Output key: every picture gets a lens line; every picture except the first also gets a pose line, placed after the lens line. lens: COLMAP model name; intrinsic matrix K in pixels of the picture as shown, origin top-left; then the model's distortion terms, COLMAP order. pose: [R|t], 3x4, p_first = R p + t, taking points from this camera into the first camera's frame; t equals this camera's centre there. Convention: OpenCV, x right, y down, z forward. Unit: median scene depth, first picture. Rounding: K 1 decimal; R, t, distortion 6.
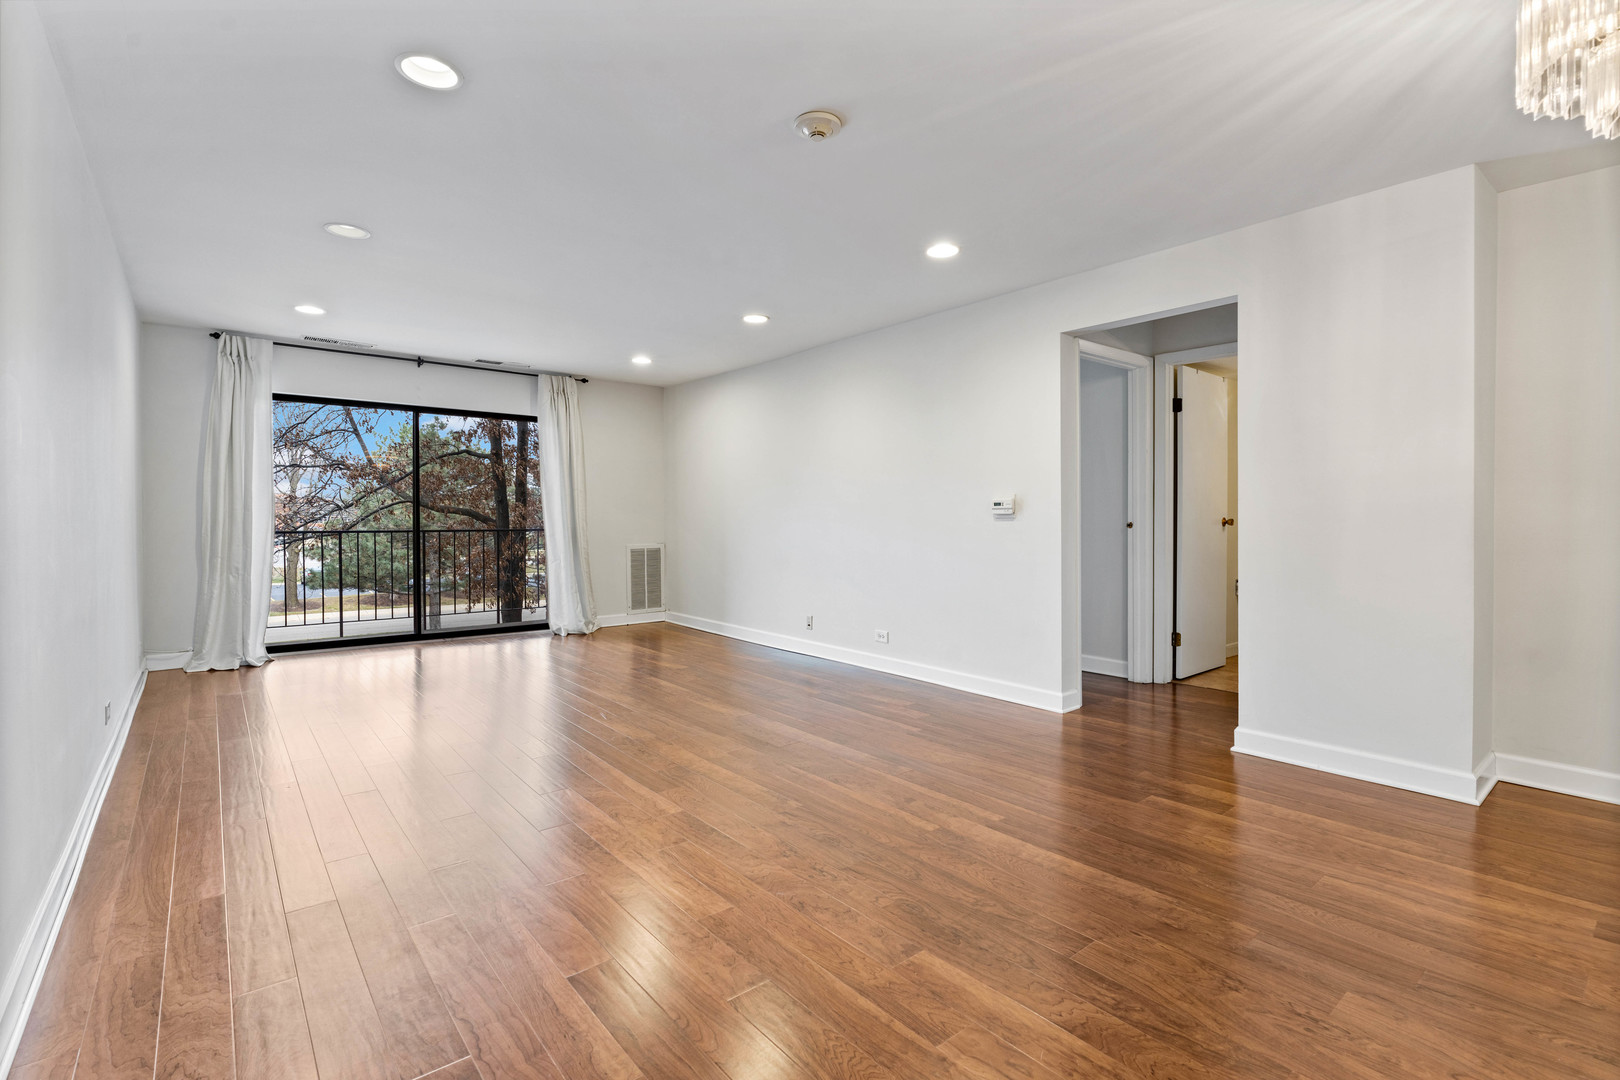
lens RADIAL K [[736.6, 0, 805.3], [0, 736.6, 527.6], [0, 0, 1]] dist [-0.004205, 0.000482]
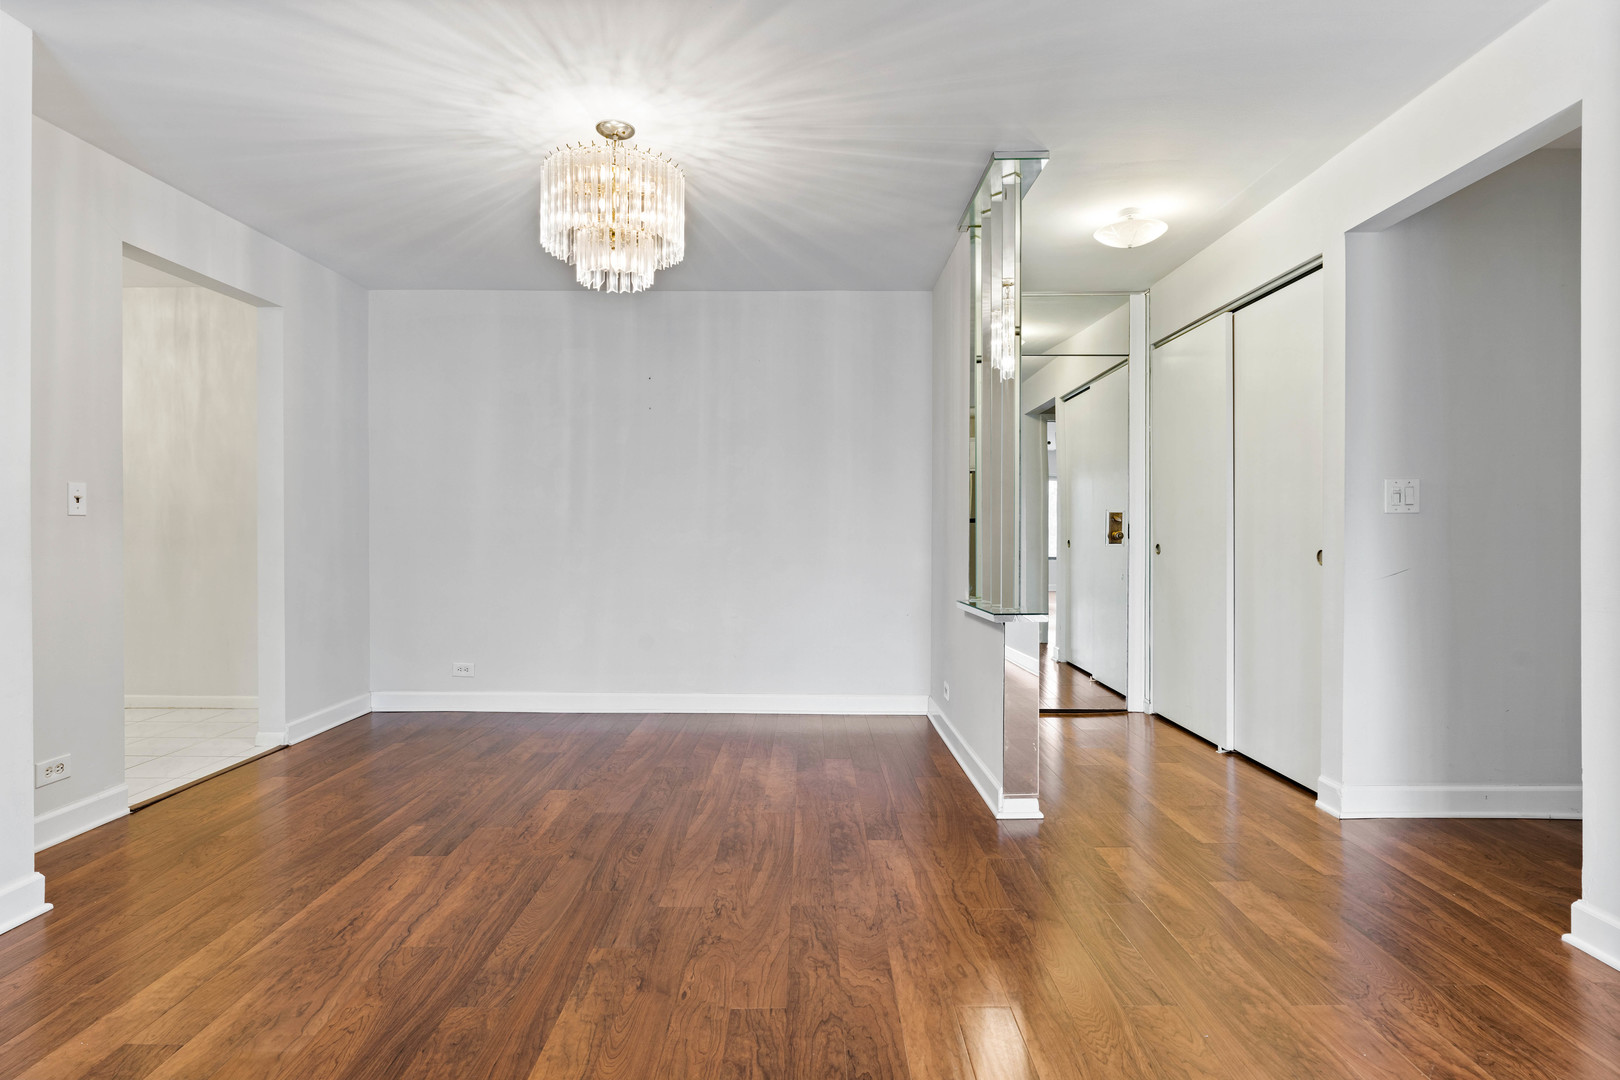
lens RADIAL K [[809.2, 0, 806.6], [0, 809.2, 534.5], [0, 0, 1]] dist [-0.004407, 0.000062]
pose [[-0.773888, -0.003087, 0.633315, -0.096672], [0.008474, 0.999848, 0.015228, -0.002038], [-0.633265, 0.017152, -0.773745, 0.596252]]
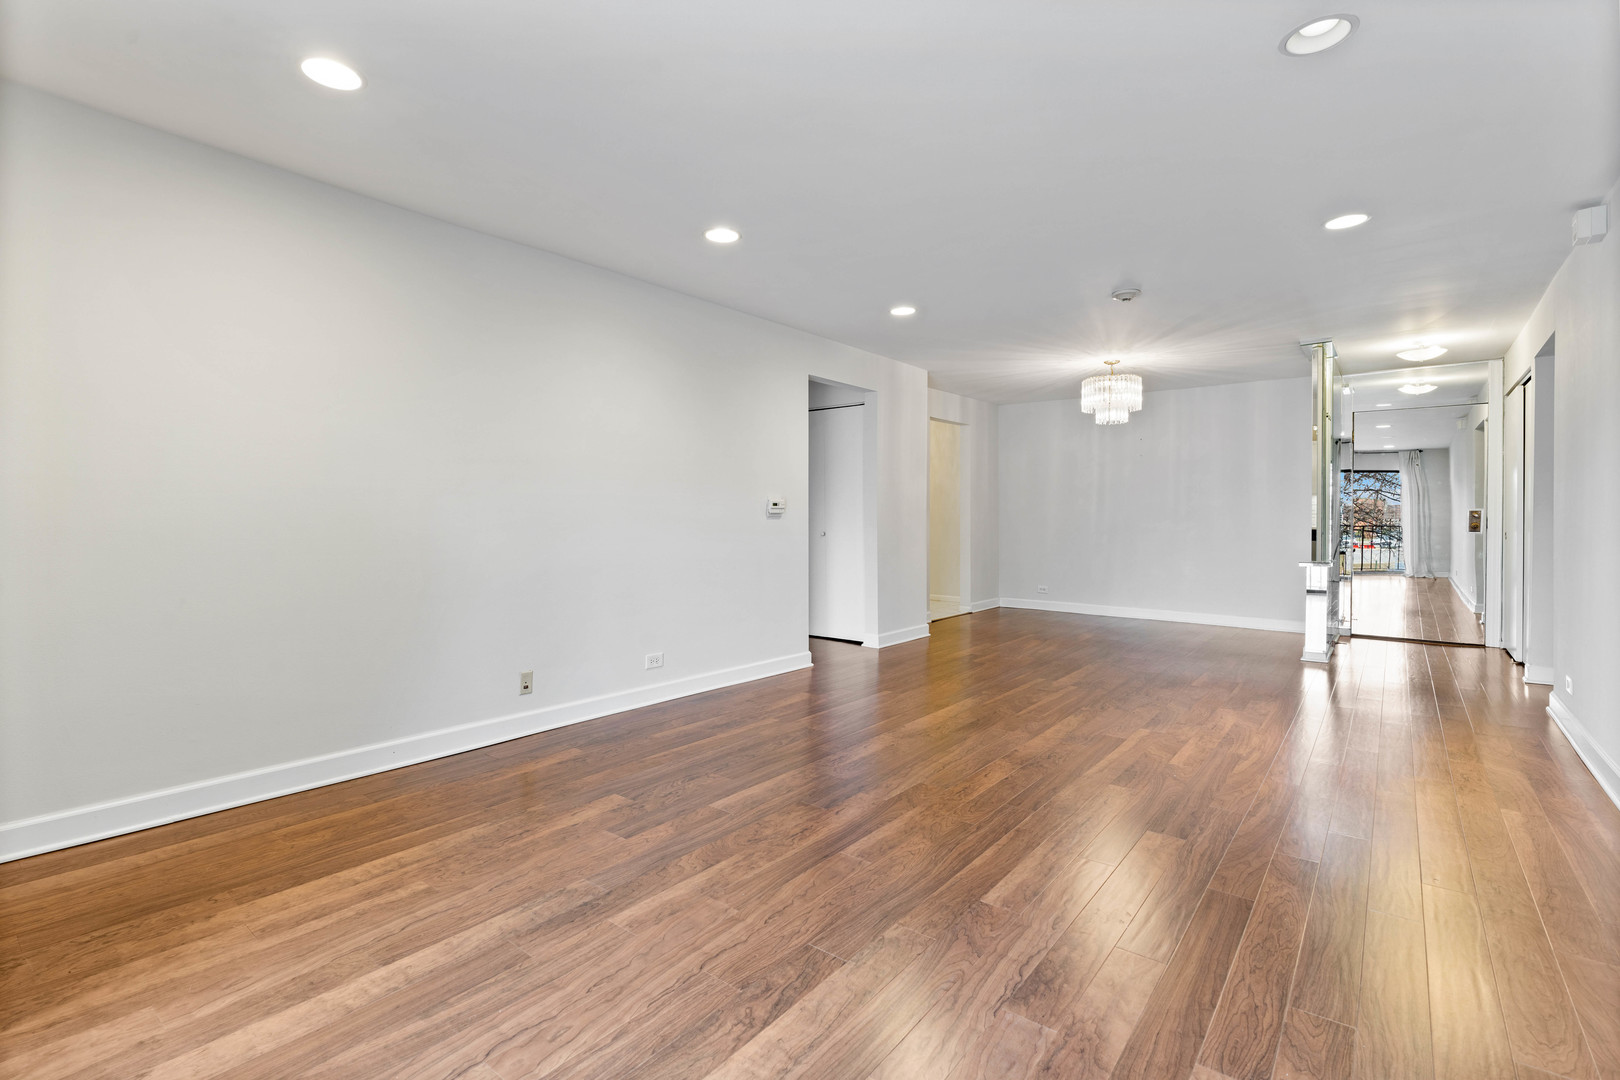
lens RADIAL K [[735.9, 0, 811.2], [0, 735.9, 515.6], [0, 0, 1]] dist [-0.005366, -0.000113]
pose [[-0.211715, 0.001655, 0.977330, -0.726157], [0.009083, 0.999959, 0.000274, -0.011594], [-0.977289, 0.008935, -0.211721, 0.994256]]
